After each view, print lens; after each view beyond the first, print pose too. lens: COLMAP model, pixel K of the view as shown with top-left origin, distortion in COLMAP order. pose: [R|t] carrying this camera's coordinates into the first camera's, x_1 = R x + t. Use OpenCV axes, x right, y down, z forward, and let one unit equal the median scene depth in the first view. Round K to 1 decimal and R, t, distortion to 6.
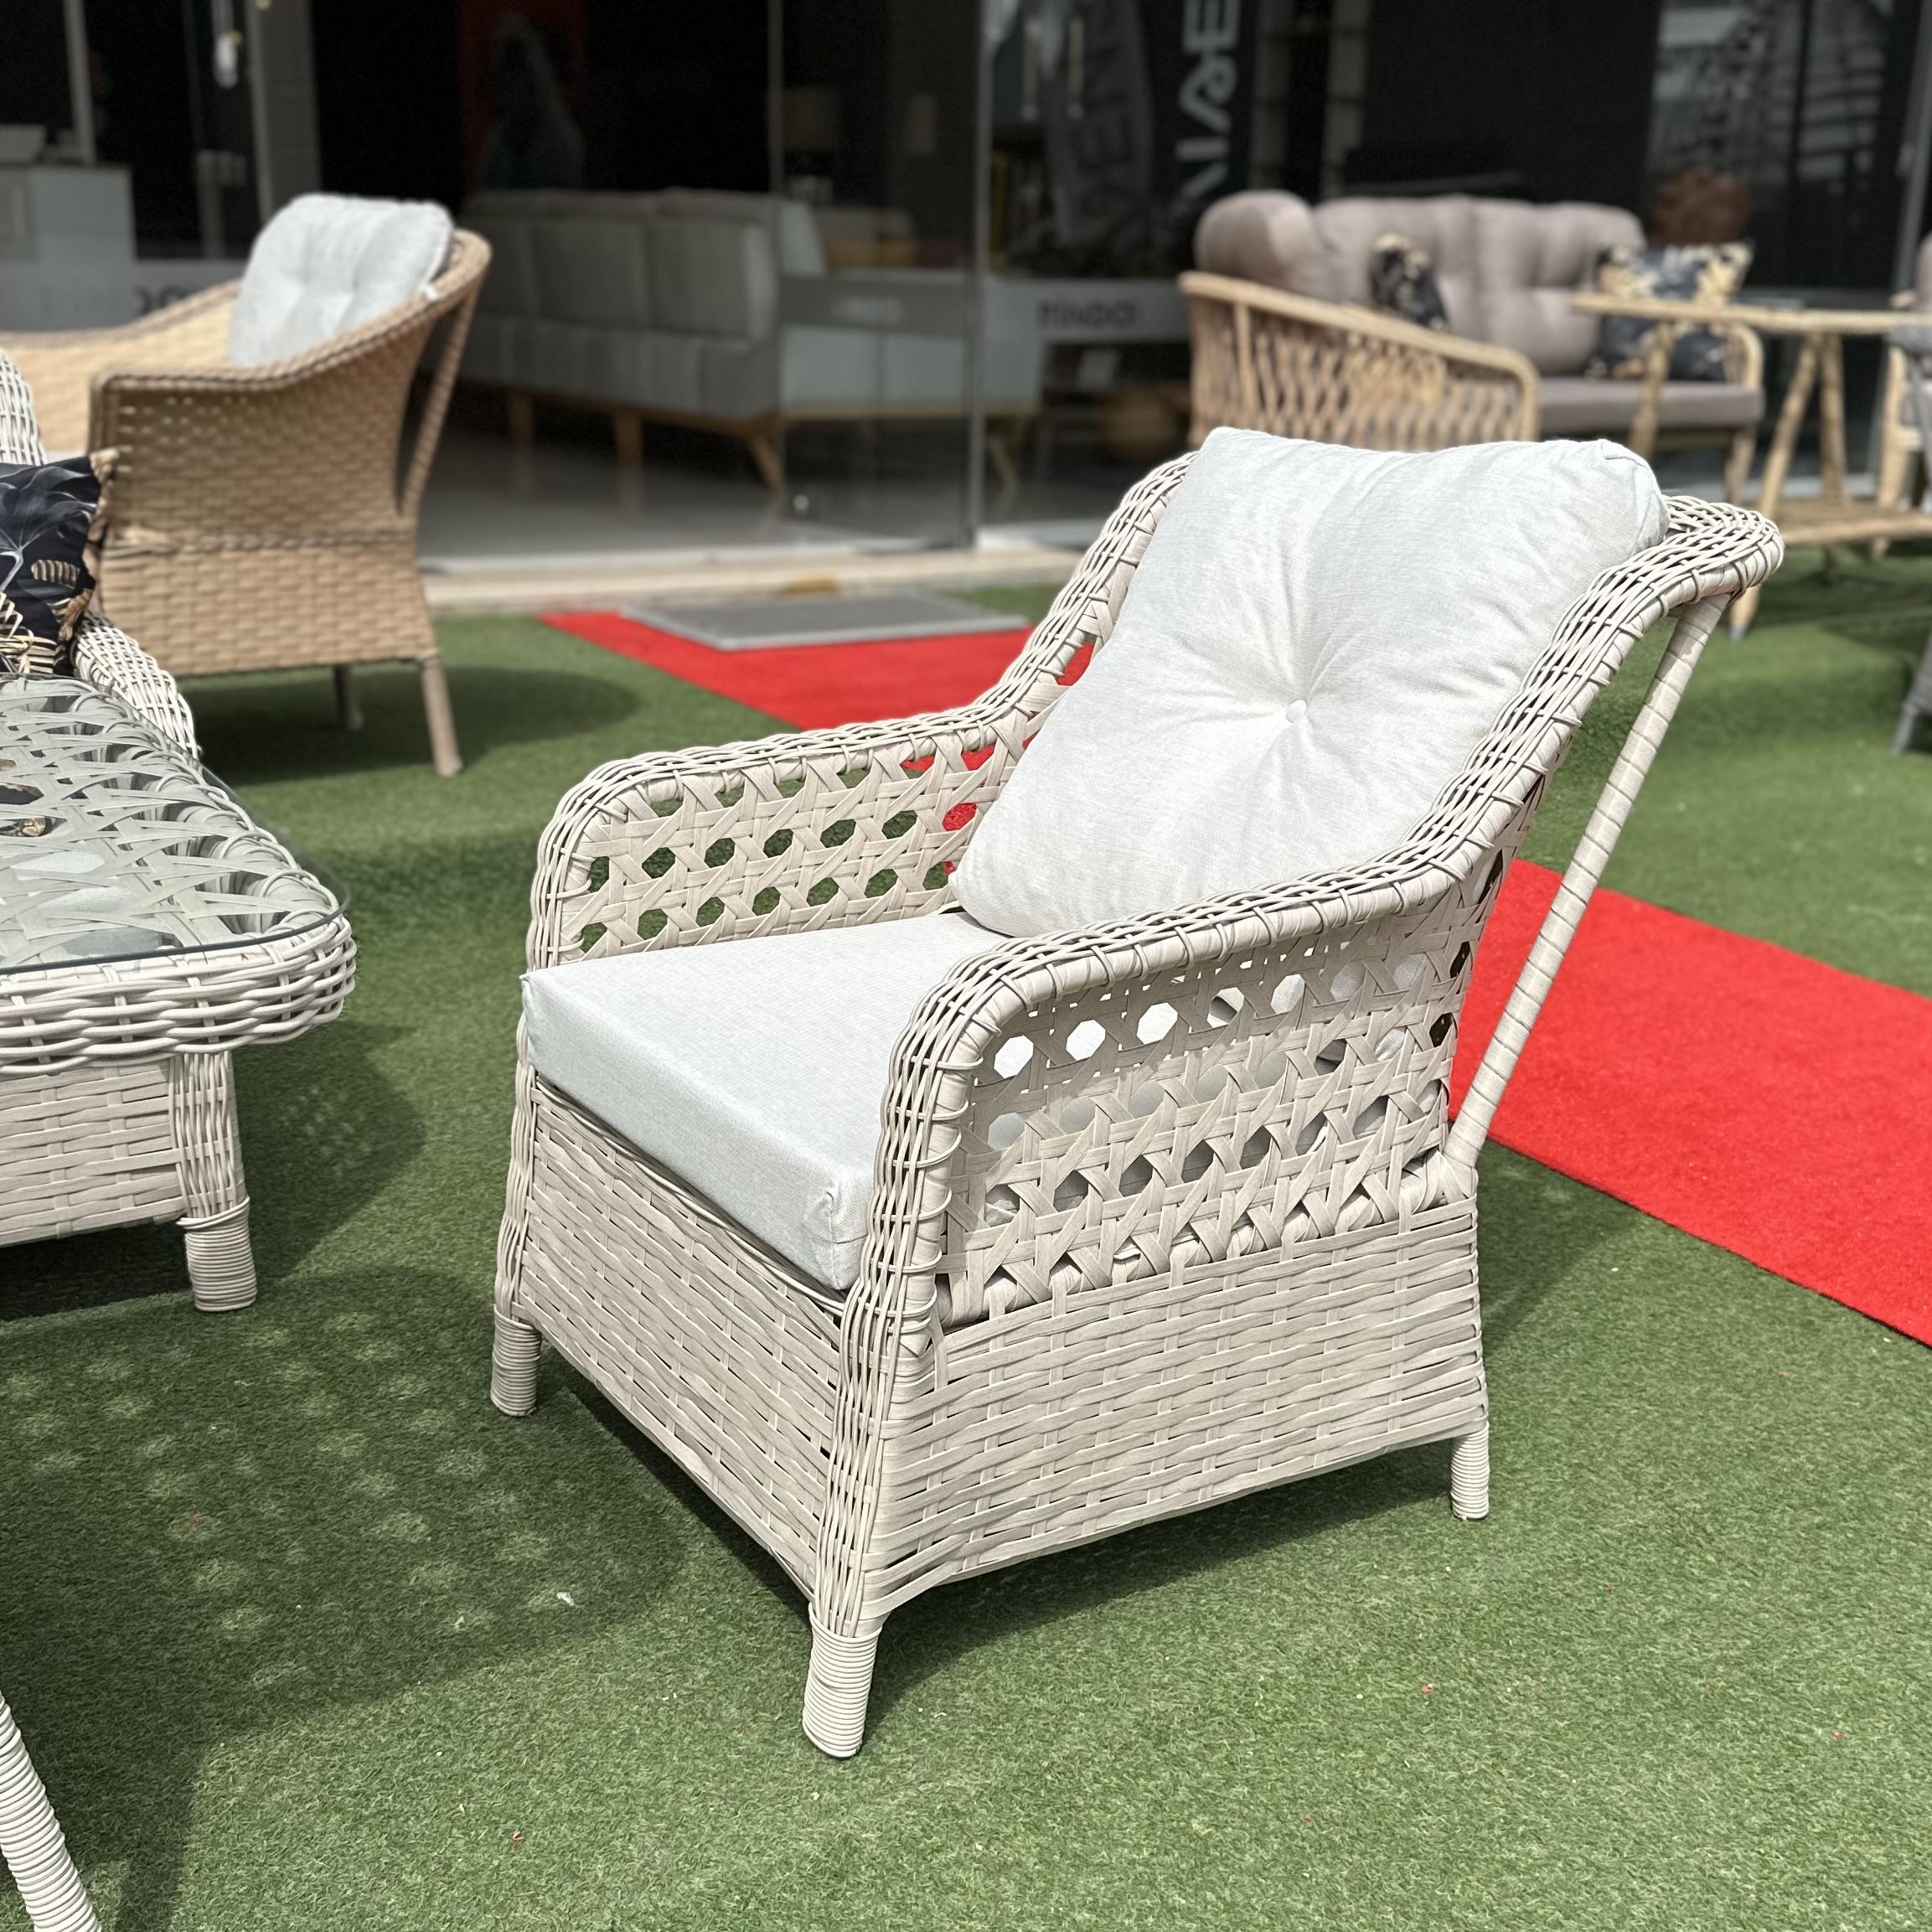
lens RADIAL K [[2415.9, 0, 954.3], [0, 2415.9, 1079.6], [0, 0, 1]] dist [0.245459, -0.657997]
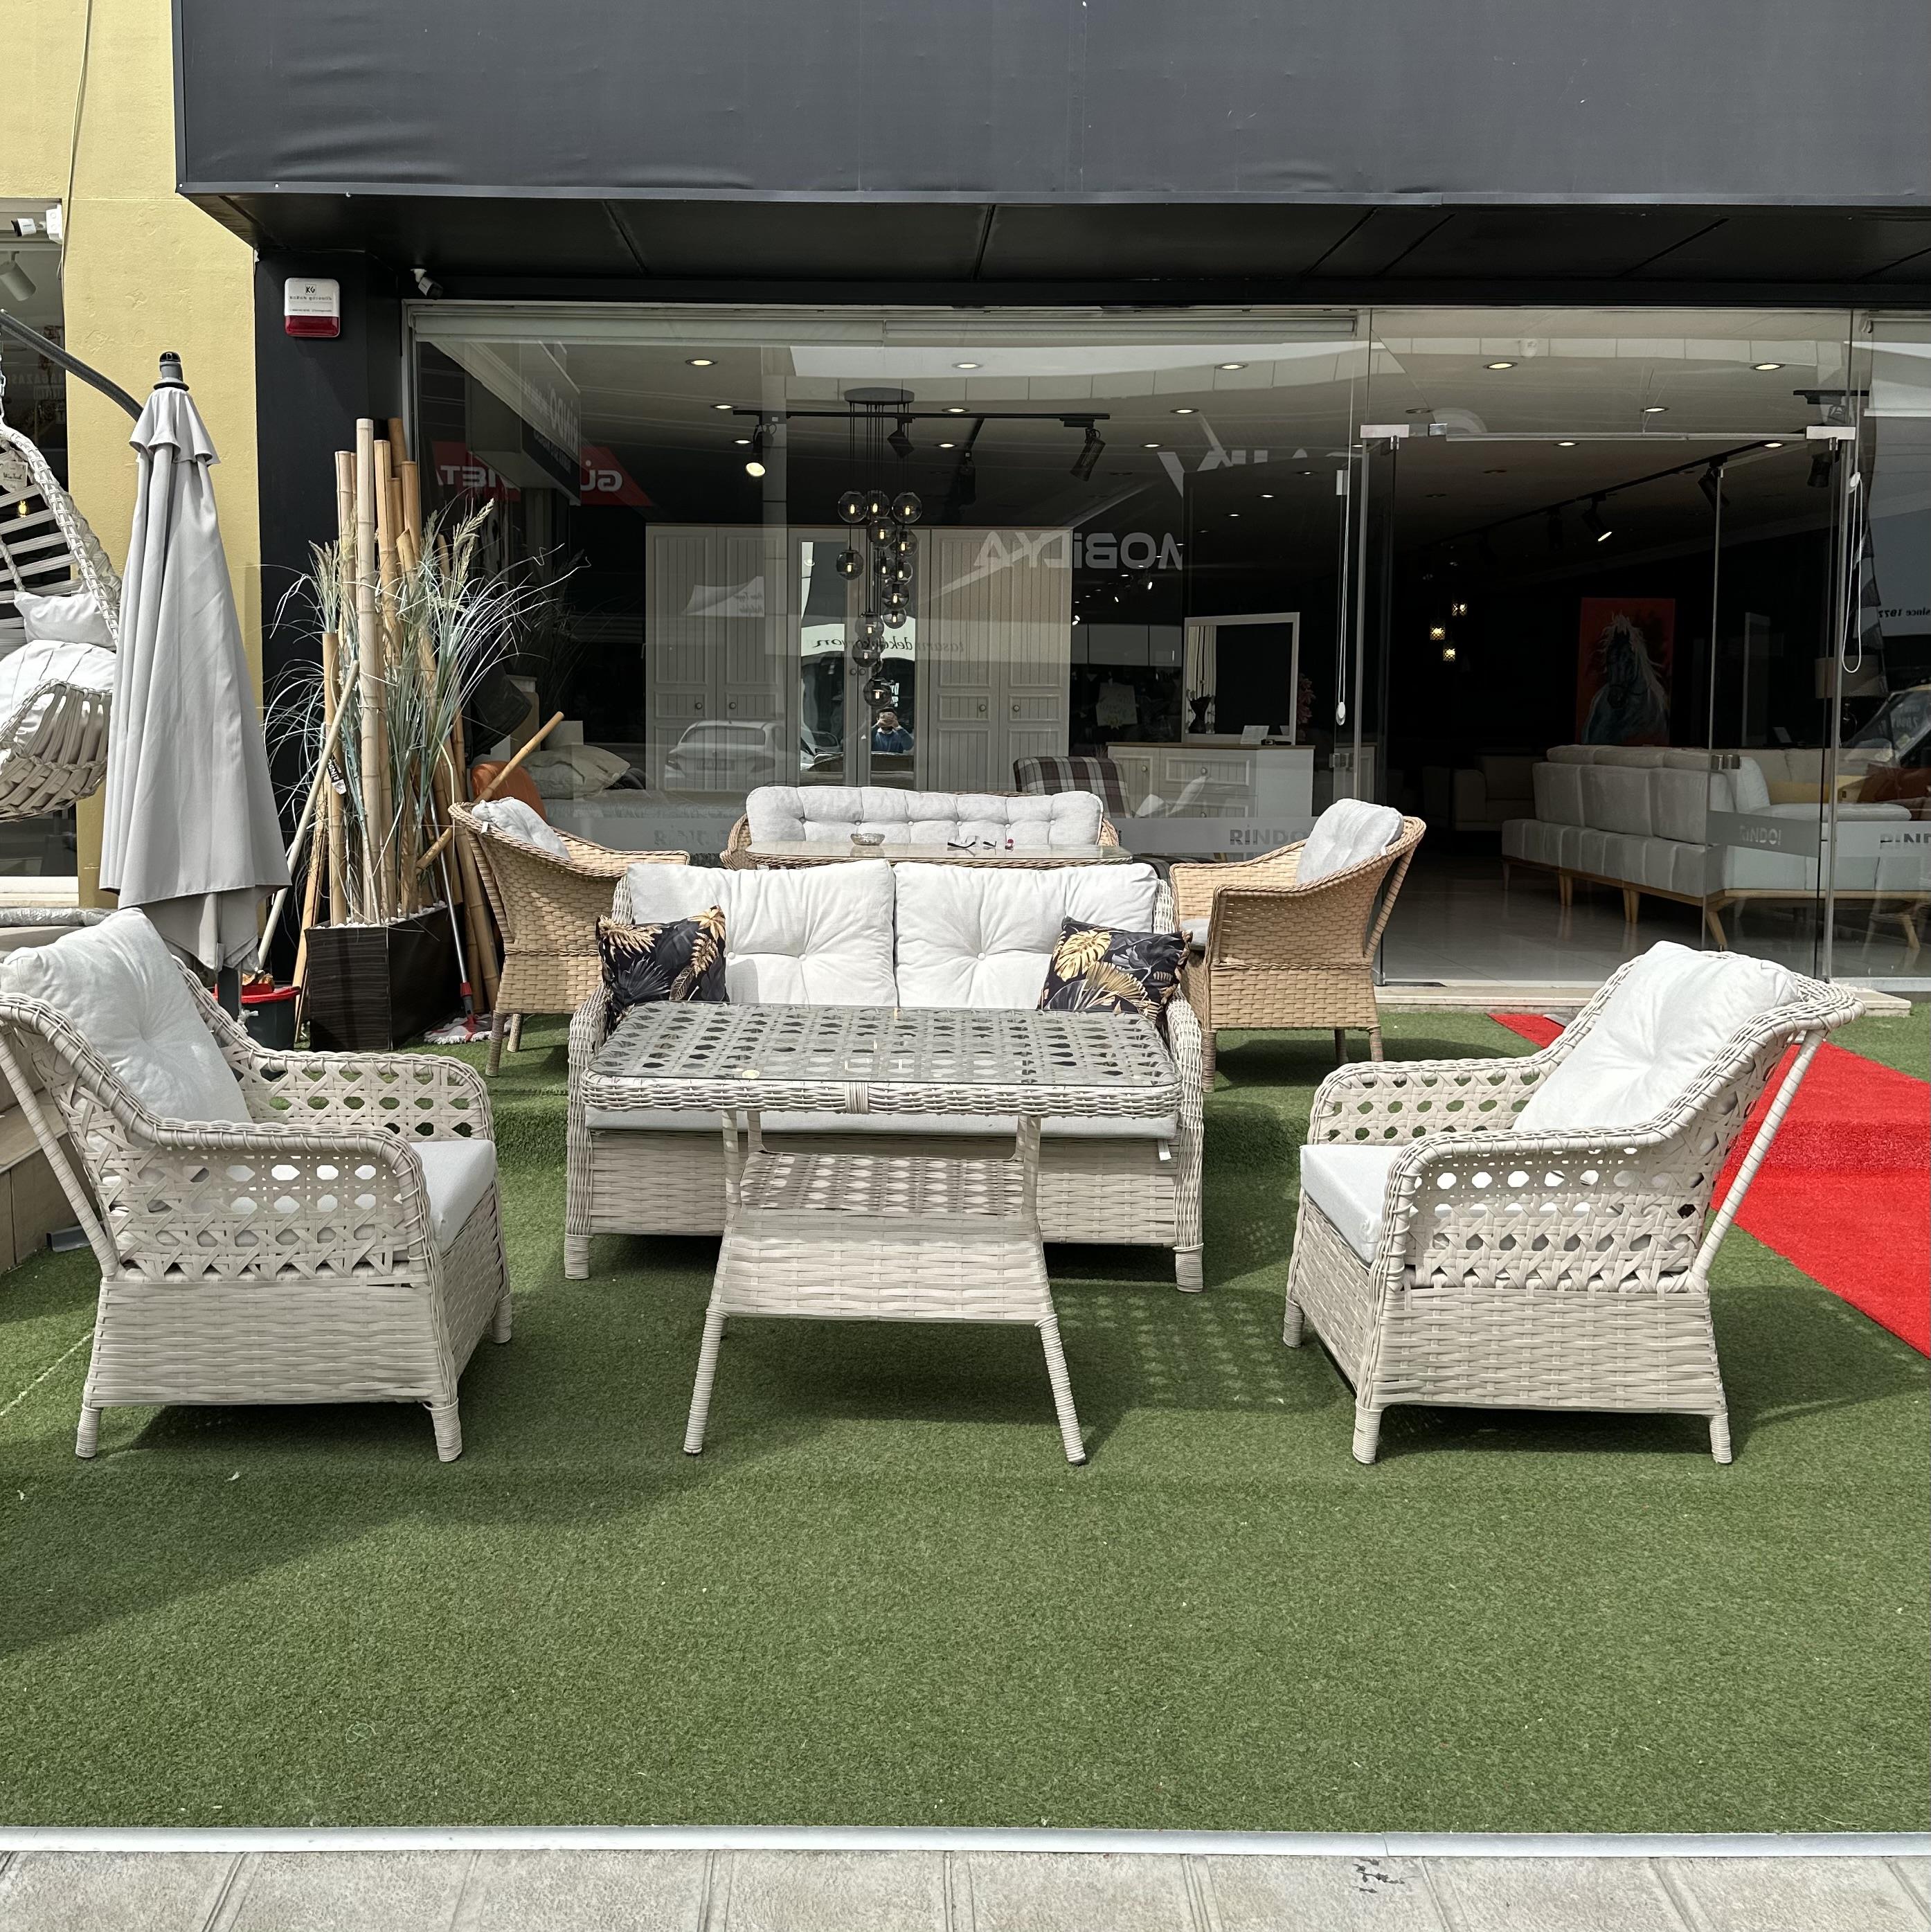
lens RADIAL K [[2415.8, 0, 964.2], [0, 2415.8, 764.5], [0, 0, 1]] dist [0.245459, -0.657997]
pose [[0.868582, 0.011352, -0.495416, 0.742997], [-0.153175, 0.956929, -0.246624, 0.247217], [0.471278, 0.290098, 0.832910, -1.320150]]
